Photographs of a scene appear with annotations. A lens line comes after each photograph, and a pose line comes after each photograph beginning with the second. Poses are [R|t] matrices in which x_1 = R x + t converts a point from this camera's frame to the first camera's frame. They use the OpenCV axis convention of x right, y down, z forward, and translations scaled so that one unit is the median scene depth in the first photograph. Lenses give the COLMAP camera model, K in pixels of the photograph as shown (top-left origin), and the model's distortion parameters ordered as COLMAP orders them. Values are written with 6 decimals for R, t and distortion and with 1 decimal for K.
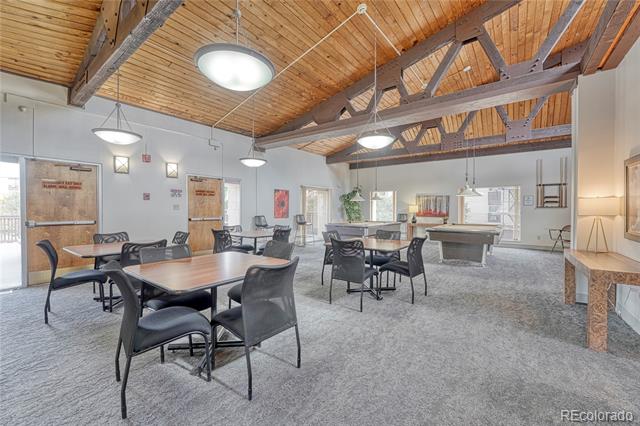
lens RADIAL K [[258.0, 0, 323.1], [0, 258.0, 210.2], [0, 0, 1]] dist [-0.007916, 0.000733]
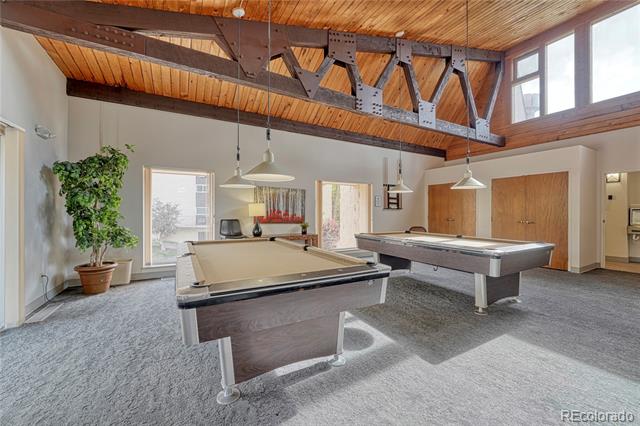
lens RADIAL K [[258.0, 0, 323.8], [0, 258.0, 208.6], [0, 0, 1]] dist [-0.007916, 0.000733]
pose [[0.402434, 0.012925, 0.915358, -0.128799], [0.003528, 0.999871, -0.015670, 0.002871], [-0.915442, 0.009535, 0.402336, 1.025861]]
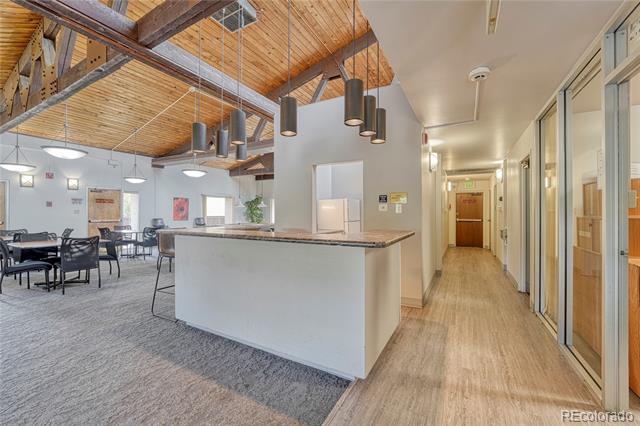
lens RADIAL K [[258.0, 0, 321.0], [0, 258.0, 210.7], [0, 0, 1]] dist [-0.007916, 0.000733]
pose [[0.991488, 0.002498, 0.130174, 0.458945], [-0.000747, 0.999909, -0.013493, -0.000547], [-0.130196, 0.013281, 0.991399, -0.429259]]
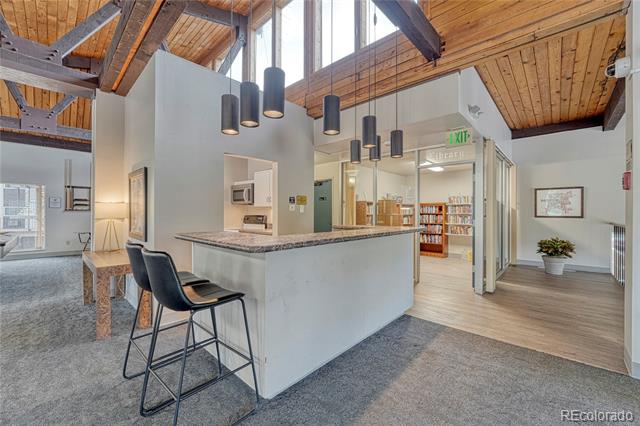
lens RADIAL K [[258.0, 0, 321.4], [0, 258.0, 211.4], [0, 0, 1]] dist [-0.007916, 0.000733]
pose [[0.111232, 0.004673, 0.993783, 0.019935], [0.000860, 0.999988, -0.004798, -0.002060], [-0.993794, 0.001389, 0.111227, -0.030271]]
